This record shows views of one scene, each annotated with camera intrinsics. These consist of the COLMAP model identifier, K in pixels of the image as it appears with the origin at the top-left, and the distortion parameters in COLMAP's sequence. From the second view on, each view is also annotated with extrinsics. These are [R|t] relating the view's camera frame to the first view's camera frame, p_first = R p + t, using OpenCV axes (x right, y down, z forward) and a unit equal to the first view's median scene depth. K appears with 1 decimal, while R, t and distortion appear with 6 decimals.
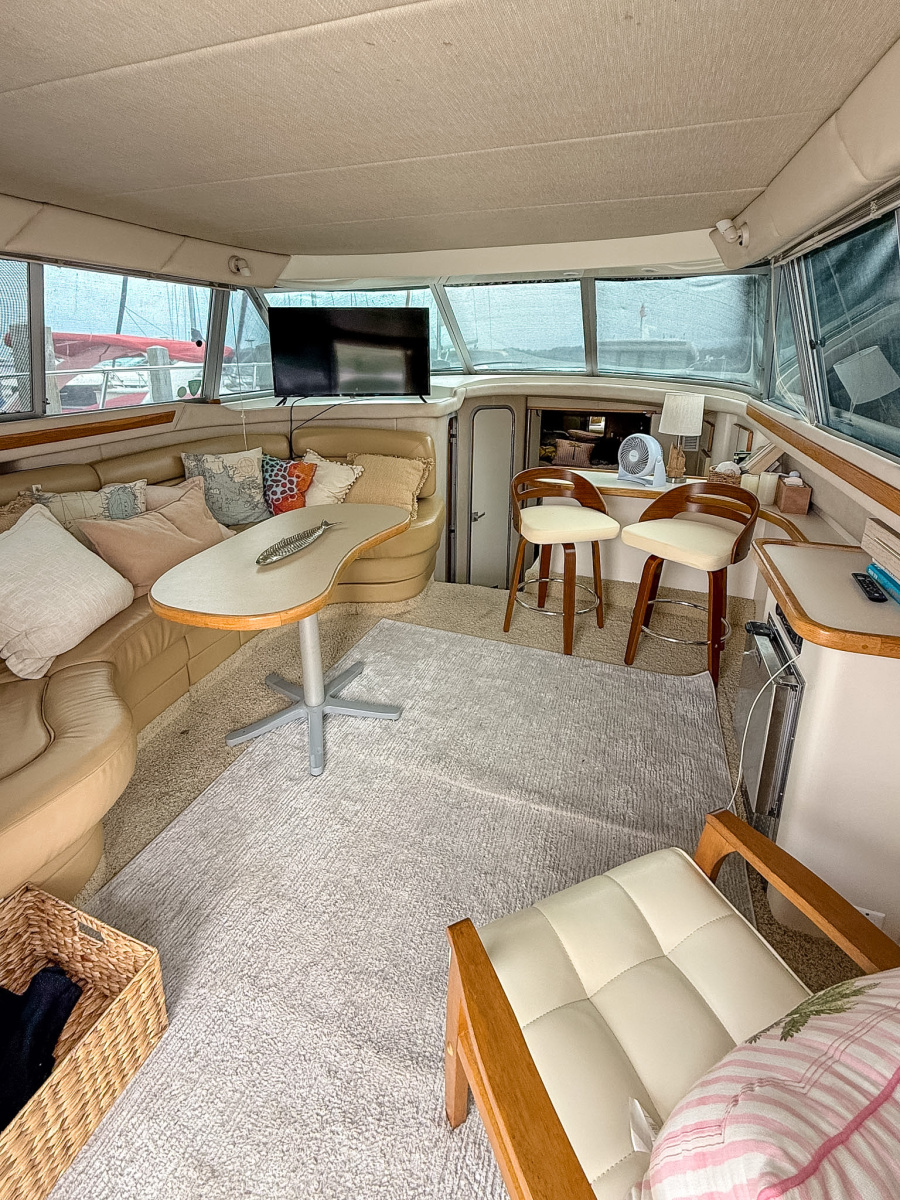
lens RADIAL K [[834.8, 0, 450.0], [0, 834.8, 600.0], [0, 0, 1]] dist [0.002632, 0.002206]
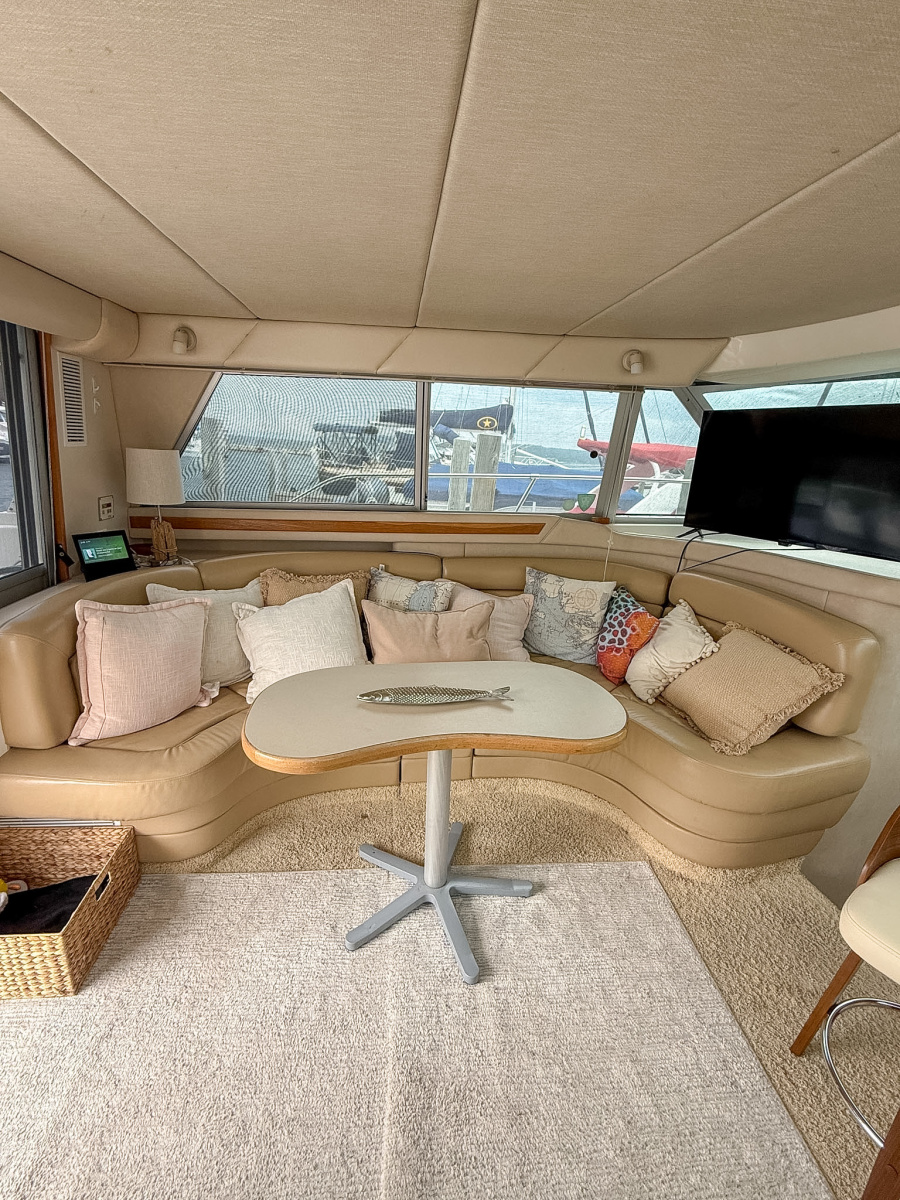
lens RADIAL K [[627.7, 0, 450.0], [0, 627.7, 600.0], [0, 0, 1]] dist [-0.002017, -0.000073]
pose [[0.227872, 0.255747, -0.939504, 0.324403], [-0.299235, 0.936588, 0.182376, -0.234821], [0.926570, 0.239575, 0.289951, 0.692951]]
